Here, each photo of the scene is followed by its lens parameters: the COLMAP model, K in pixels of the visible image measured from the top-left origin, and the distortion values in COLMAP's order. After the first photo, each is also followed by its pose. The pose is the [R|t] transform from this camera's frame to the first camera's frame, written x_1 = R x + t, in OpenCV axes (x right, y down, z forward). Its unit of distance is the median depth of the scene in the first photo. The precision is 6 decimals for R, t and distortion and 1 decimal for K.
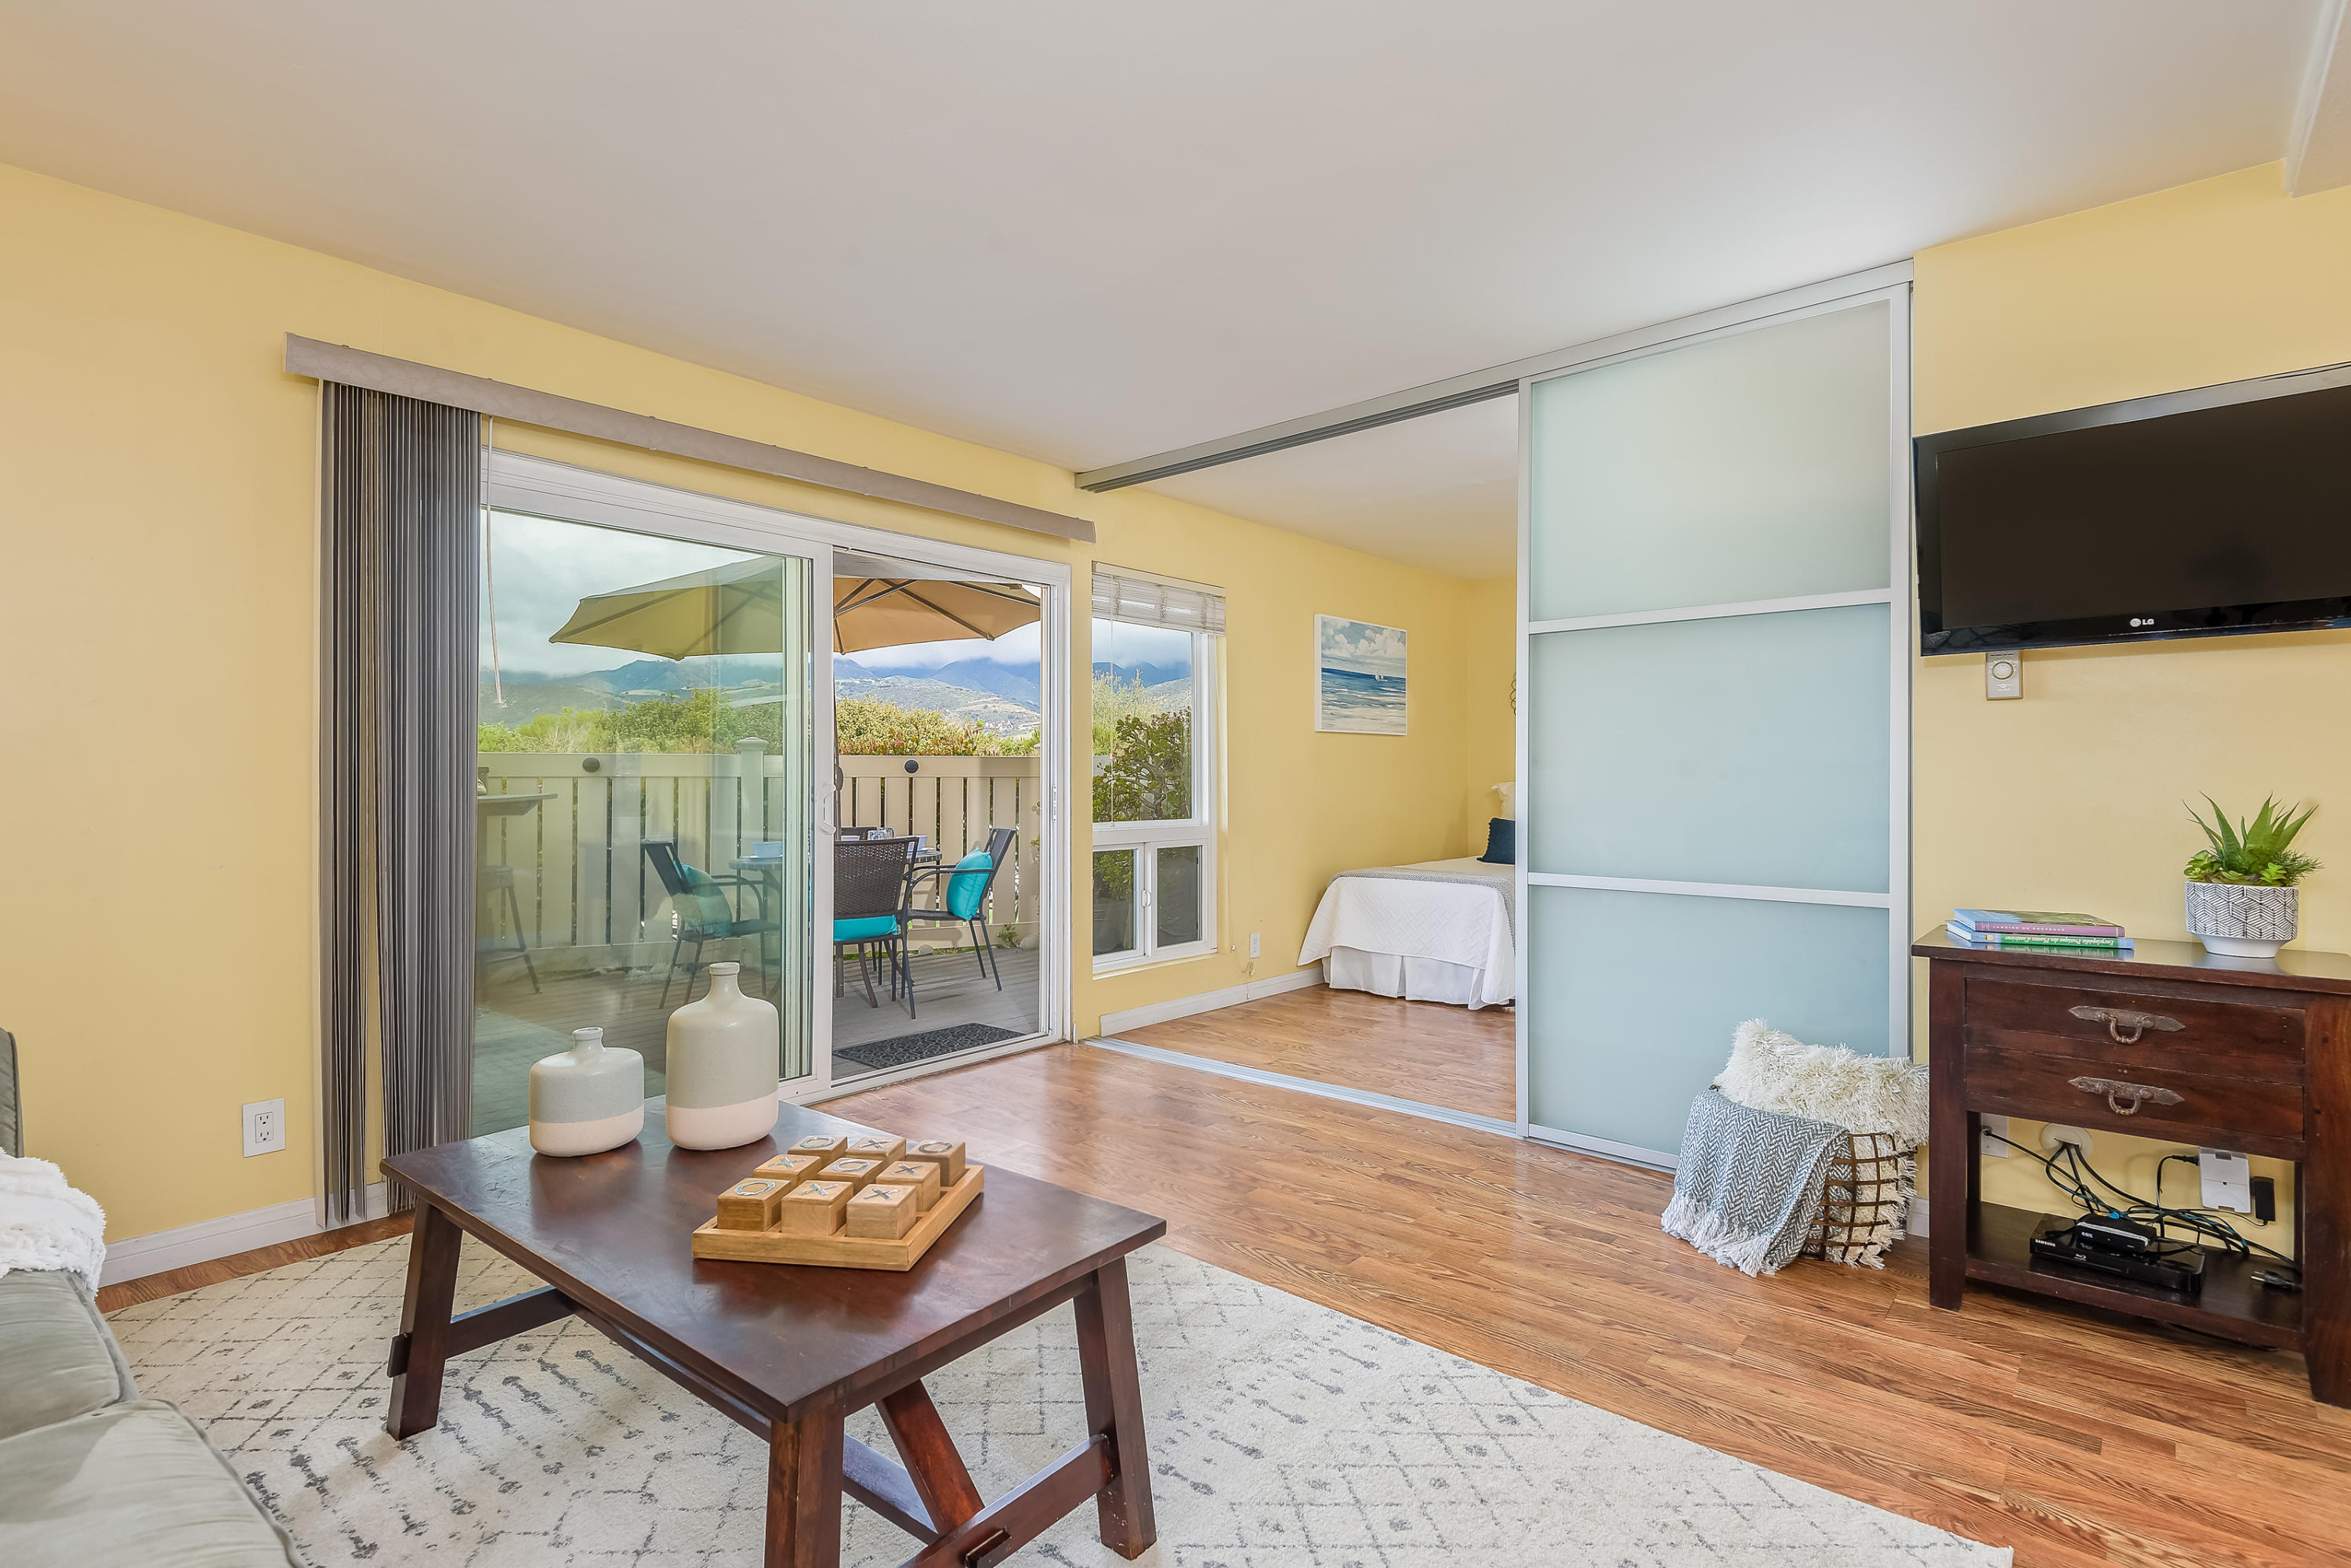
lens RADIAL K [[1114.1, 0, 1183.5], [0, 1114.1, 784.5], [0, 0, 1]] dist [0.005322, -0.004919]
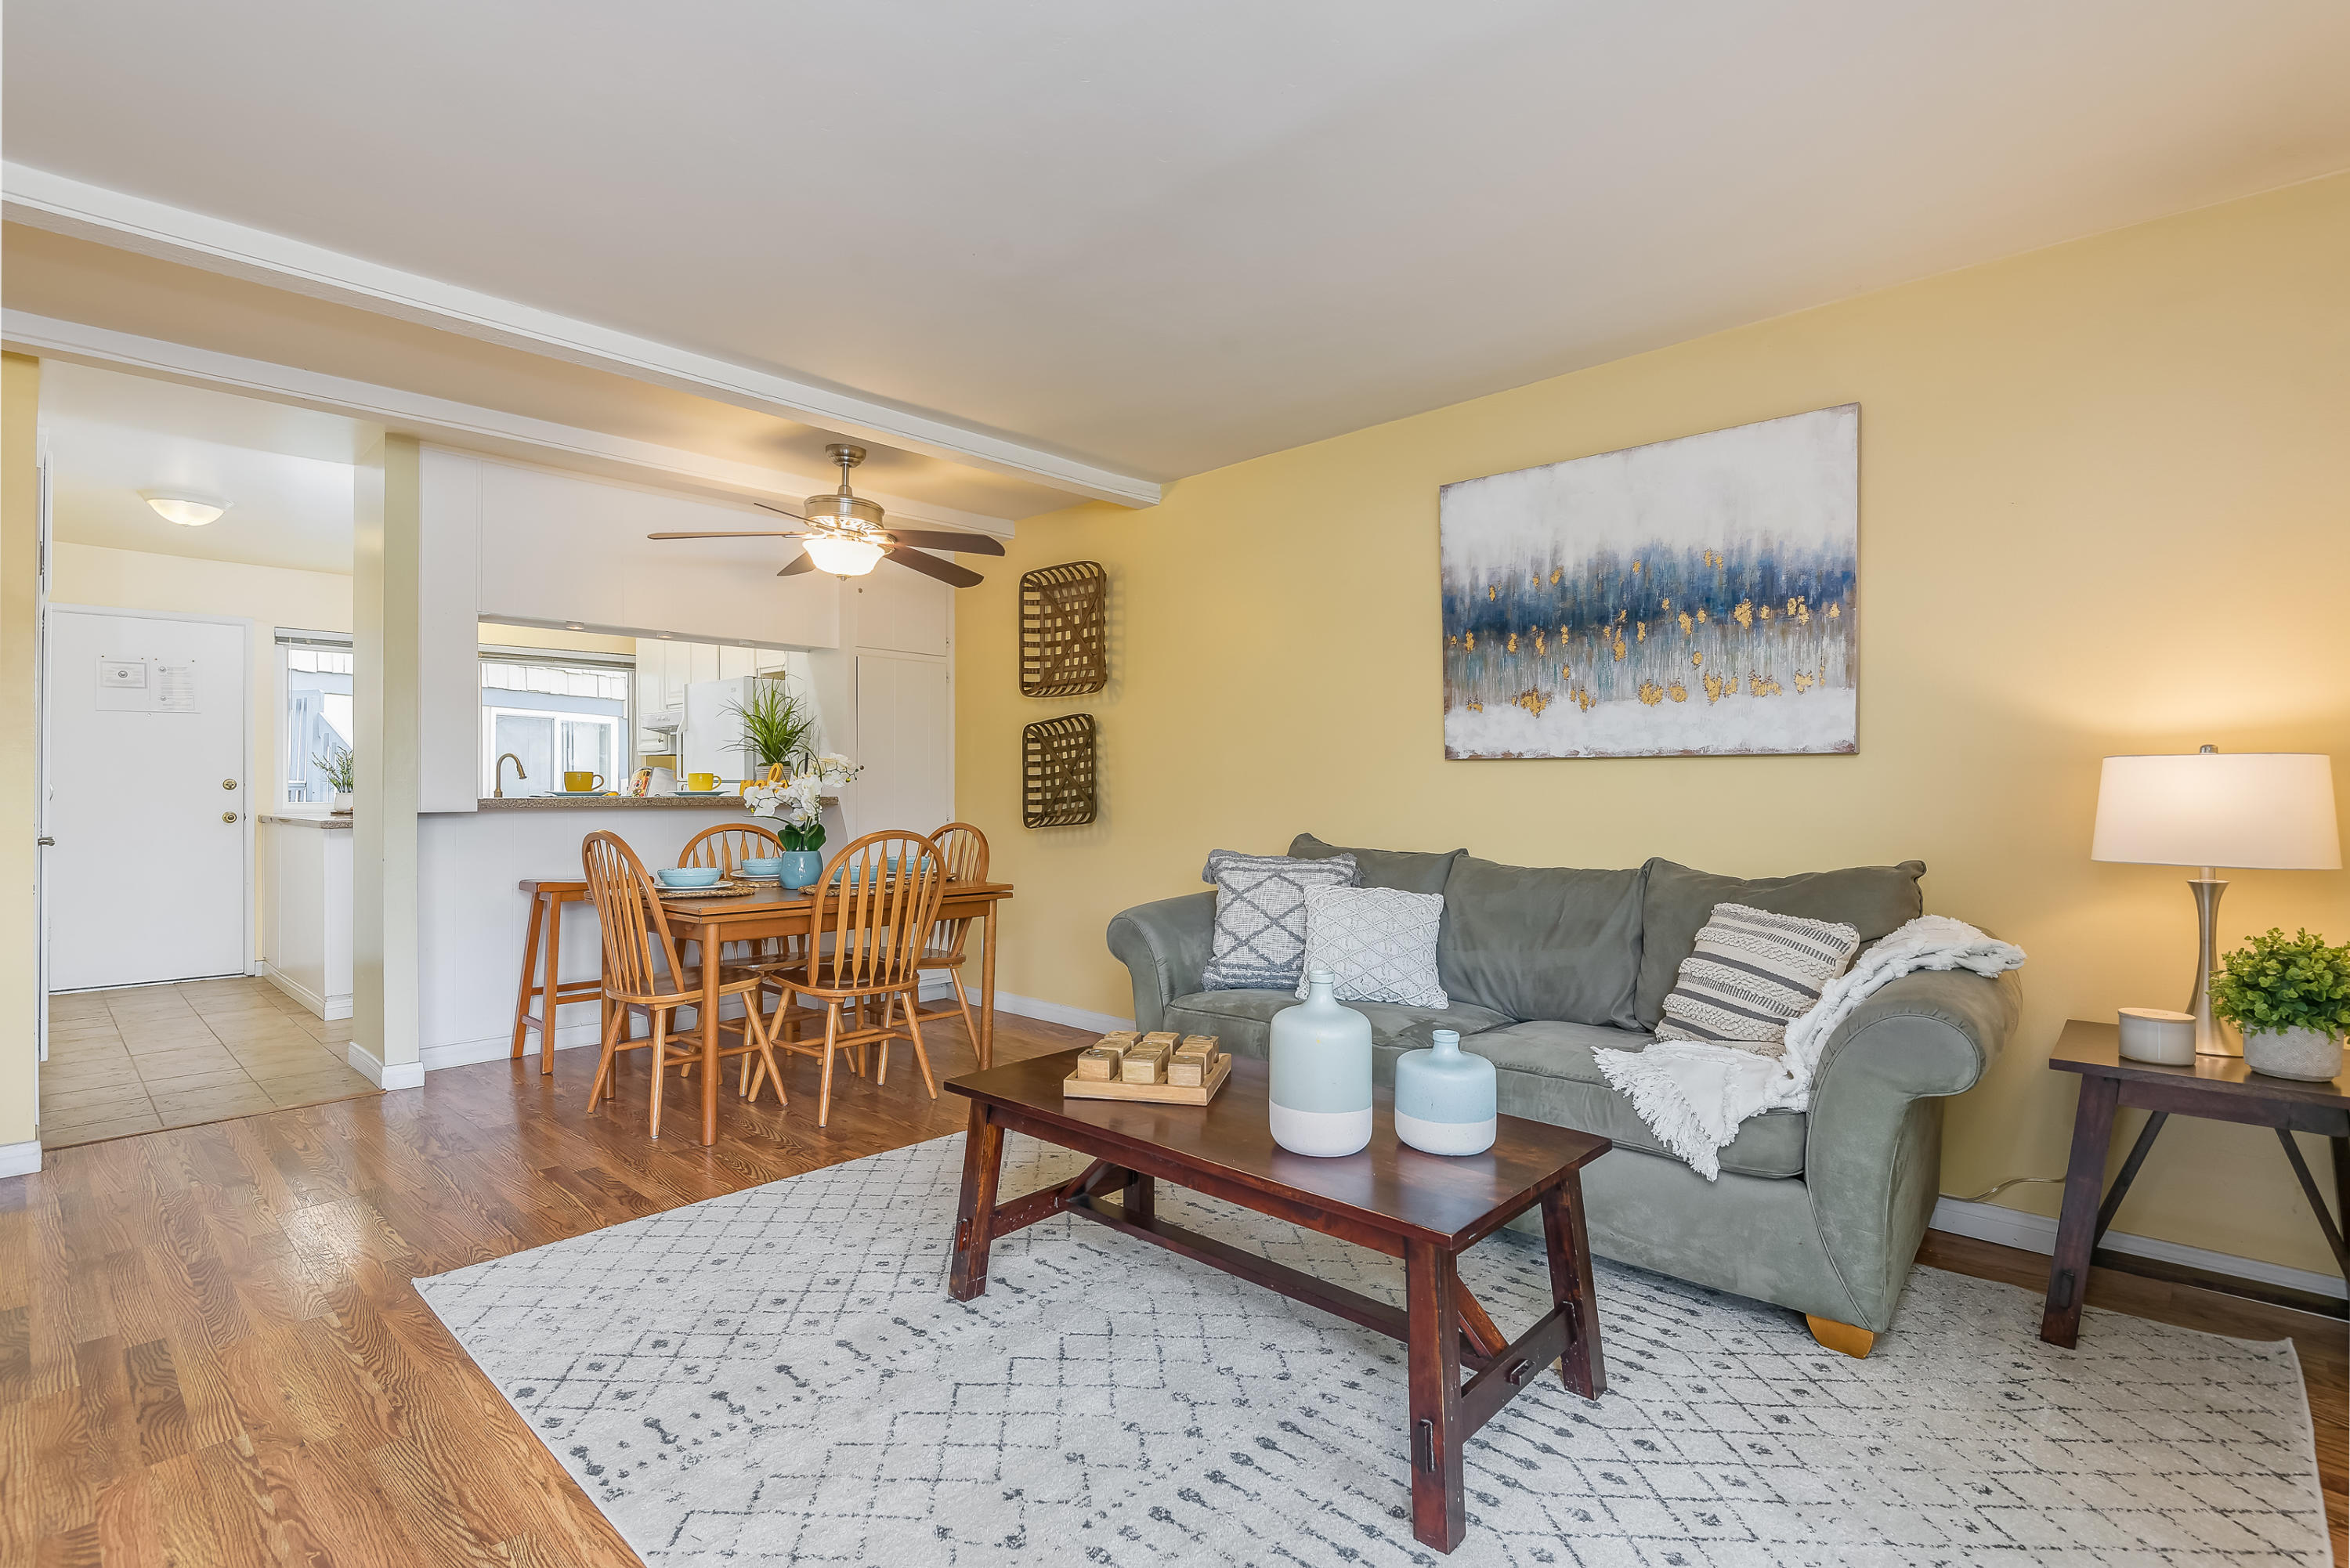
lens RADIAL K [[1113.6, 0, 1172.8], [0, 1113.6, 788.2], [0, 0, 1]] dist [0.005322, -0.004919]
pose [[-0.997923, 0.001628, 0.064391, -0.227879], [0.002347, 0.999936, 0.011083, -0.010917], [-0.064369, 0.011211, -0.997863, 1.324923]]
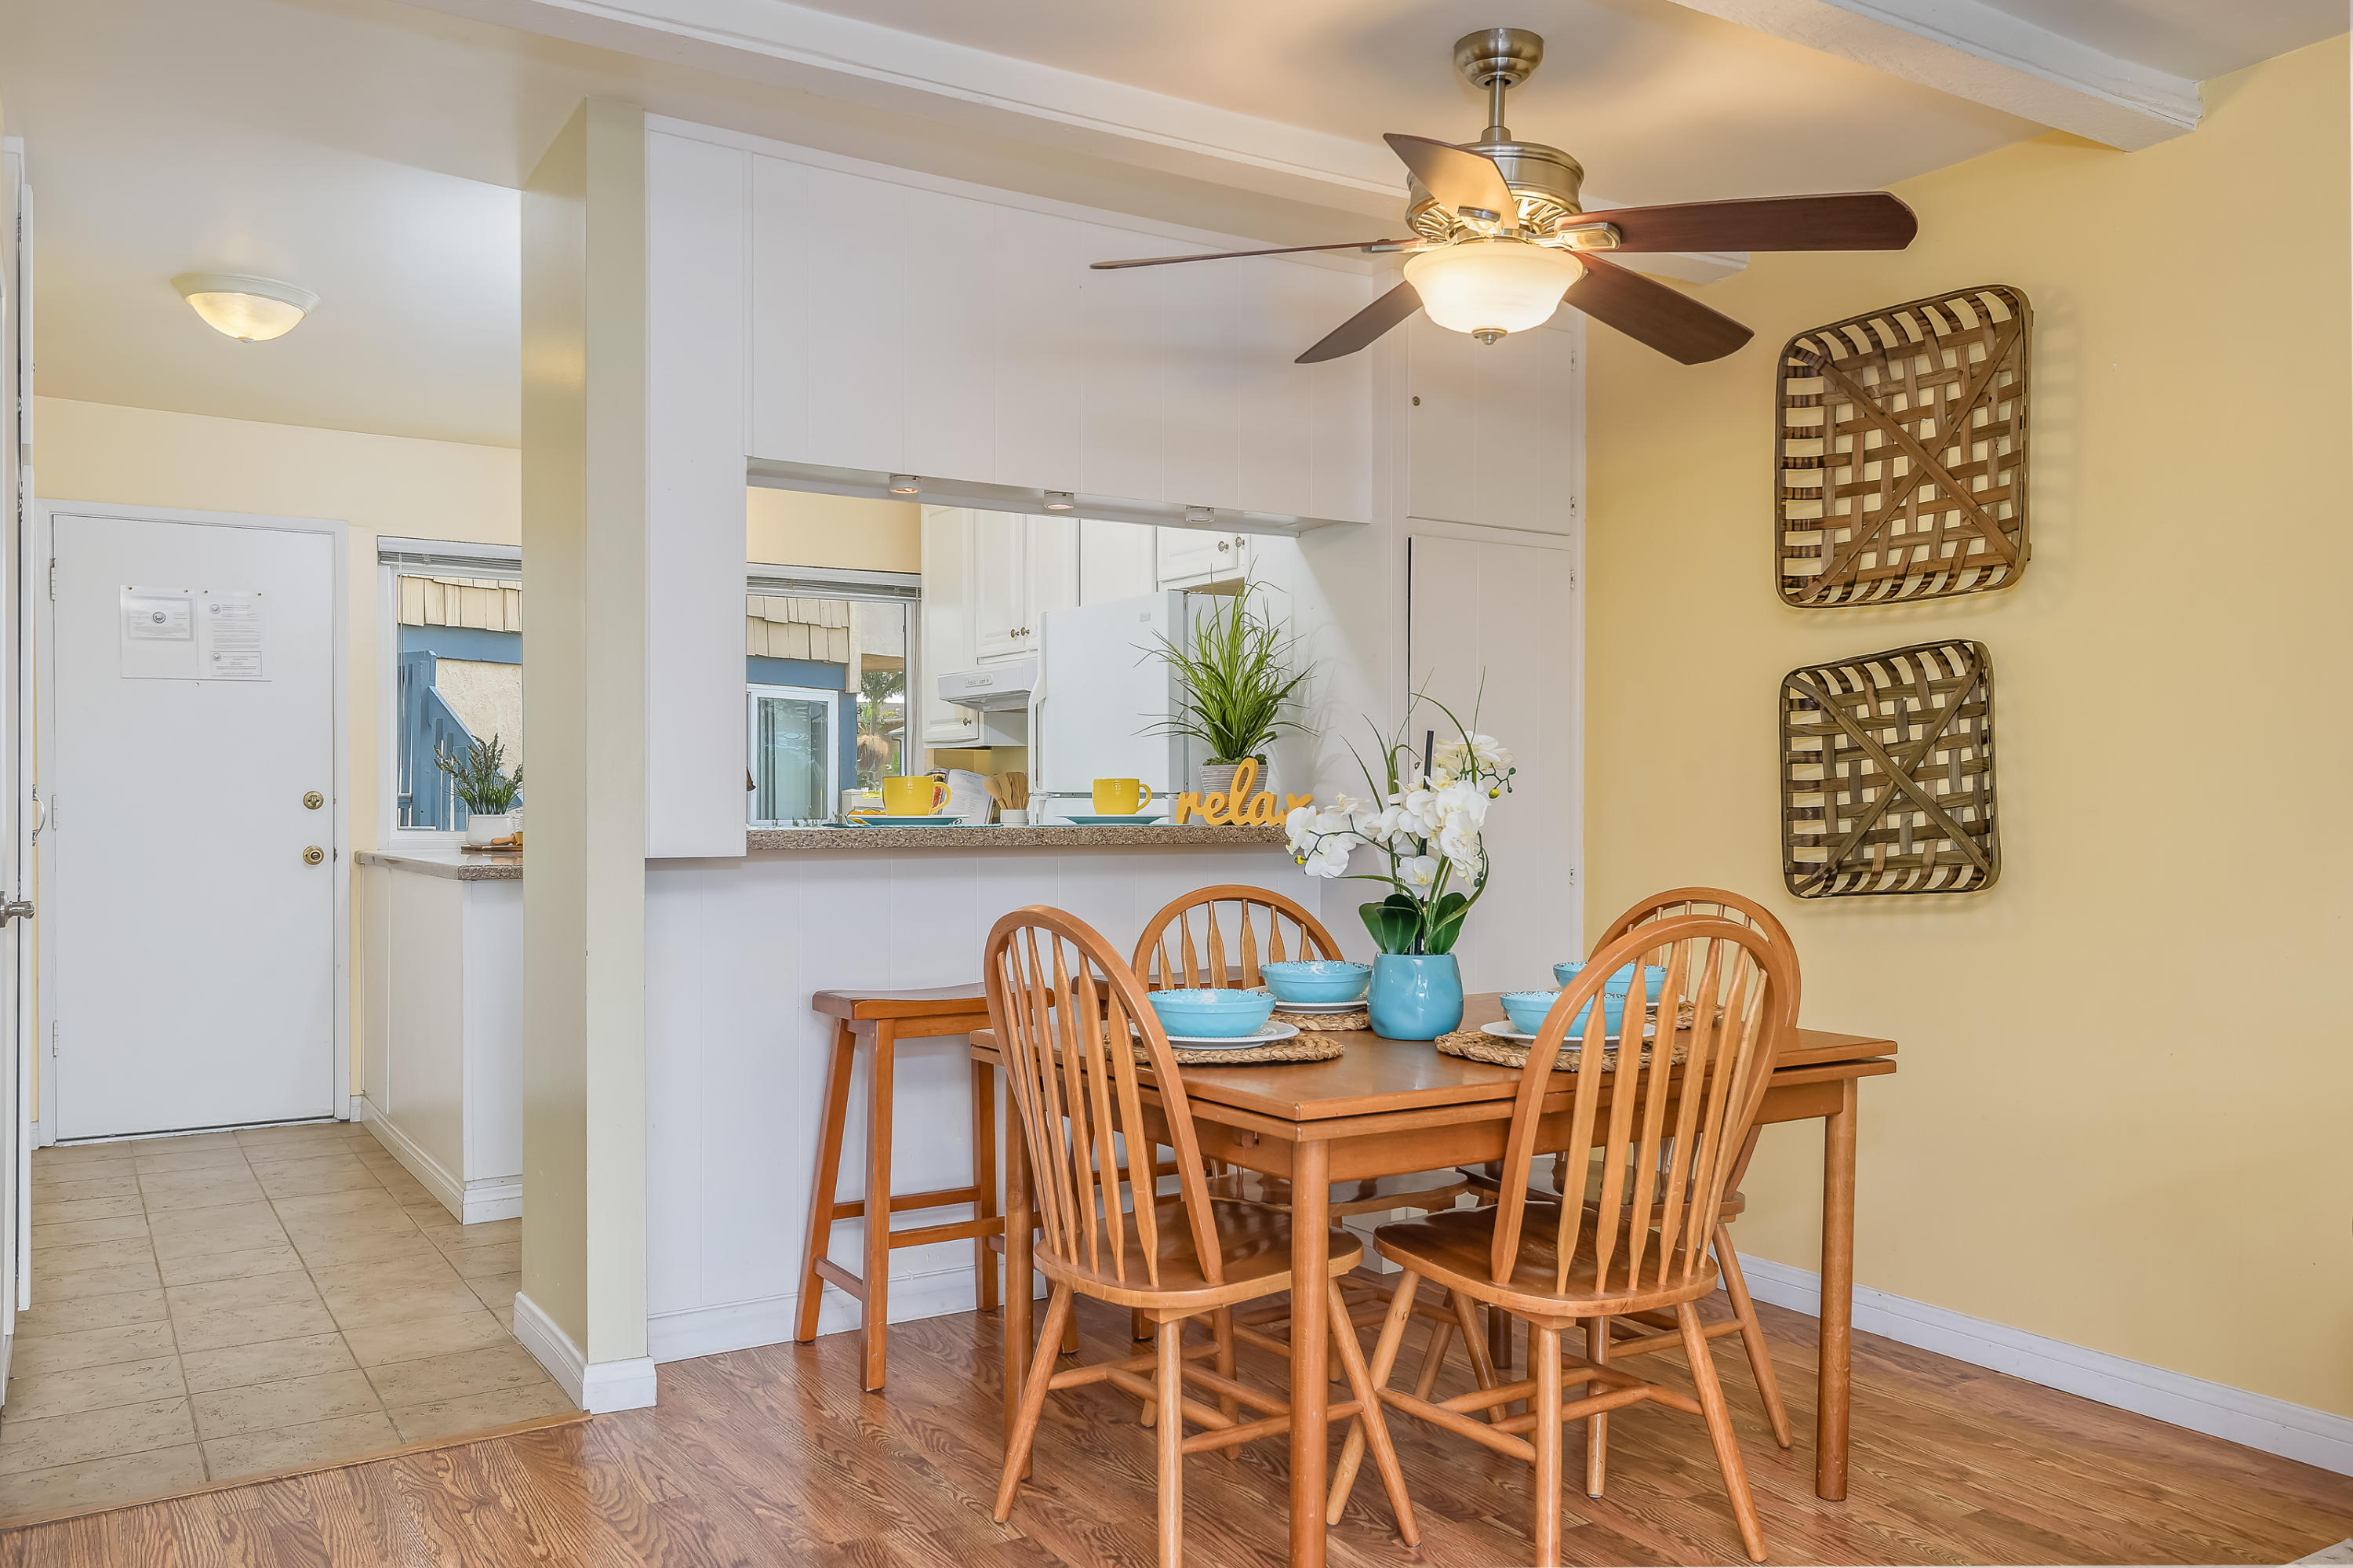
lens RADIAL K [[1805.2, 0, 1149.4], [0, 1805.2, 813.8], [0, 0, 1]] dist [0.062618, 0.003429]
pose [[-0.945377, -0.000447, 0.325980, 0.131690], [0.004902, 0.999866, 0.015588, -0.011335], [-0.325943, 0.016335, -0.945248, 0.971229]]
